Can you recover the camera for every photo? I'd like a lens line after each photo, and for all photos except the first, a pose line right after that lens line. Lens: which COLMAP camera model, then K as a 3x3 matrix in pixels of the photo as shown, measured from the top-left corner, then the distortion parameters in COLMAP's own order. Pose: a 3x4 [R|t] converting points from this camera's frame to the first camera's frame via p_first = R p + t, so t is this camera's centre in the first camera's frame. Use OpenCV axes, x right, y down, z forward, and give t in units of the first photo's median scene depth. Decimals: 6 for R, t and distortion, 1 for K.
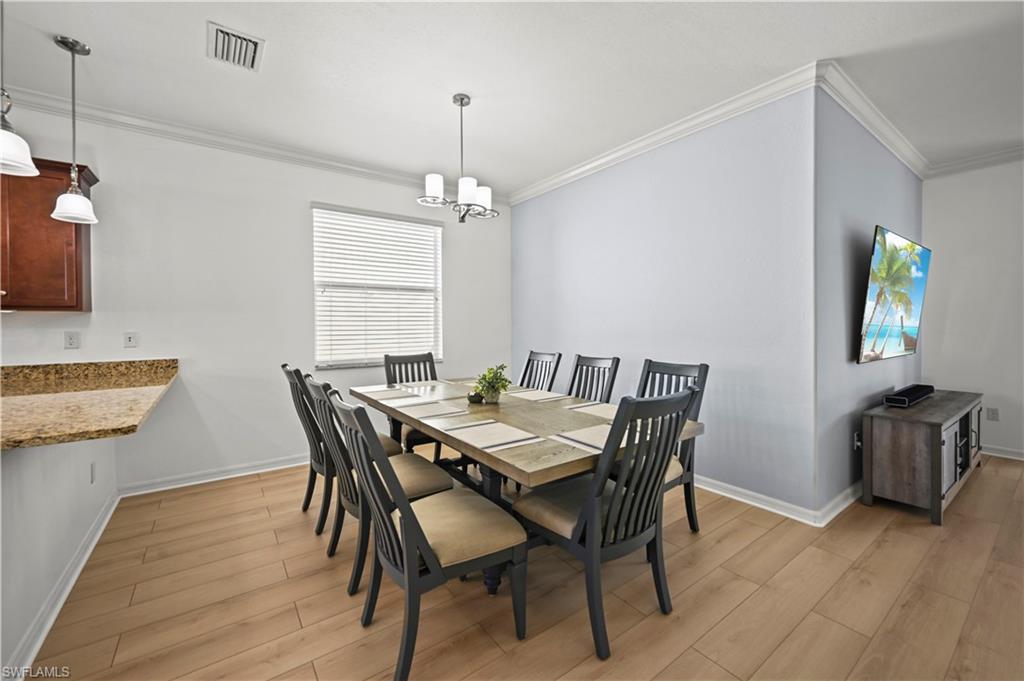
lens RADIAL K [[415.0, 0, 516.4], [0, 415.0, 329.5], [0, 0, 1]] dist [-0.000145, -0.000009]
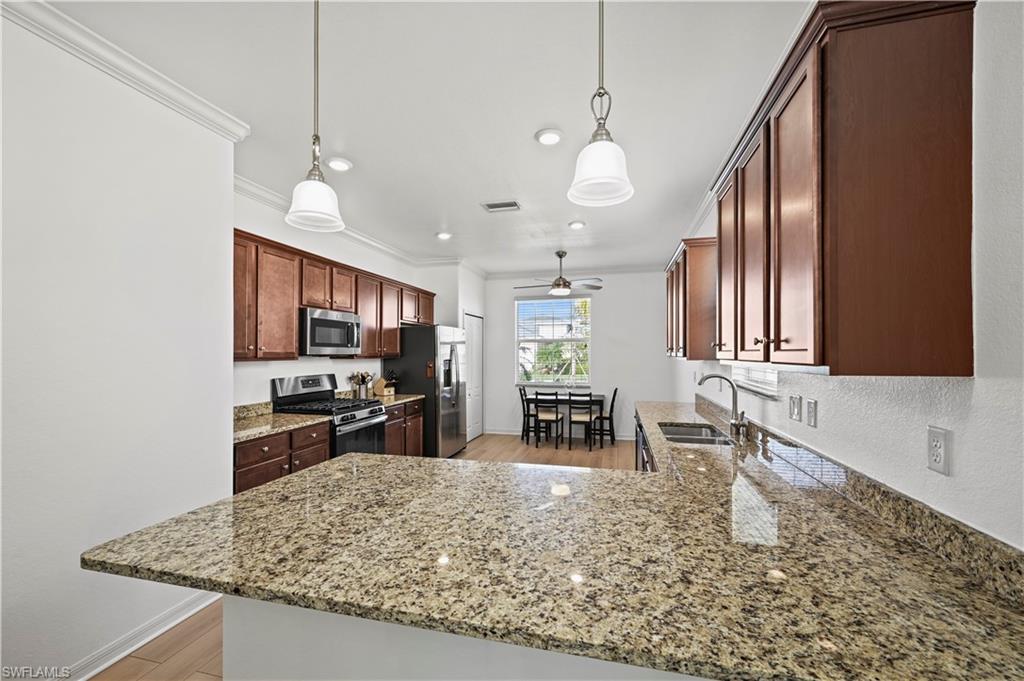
lens RADIAL K [[405.7, 0, 516.0], [0, 405.7, 350.1], [0, 0, 1]] dist [0.000666, -0.000057]
pose [[-0.767238, 0.003925, -0.641351, -0.529482], [-0.000561, 0.999977, 0.006791, -0.066735], [0.641362, 0.005570, -0.767218, 1.018771]]
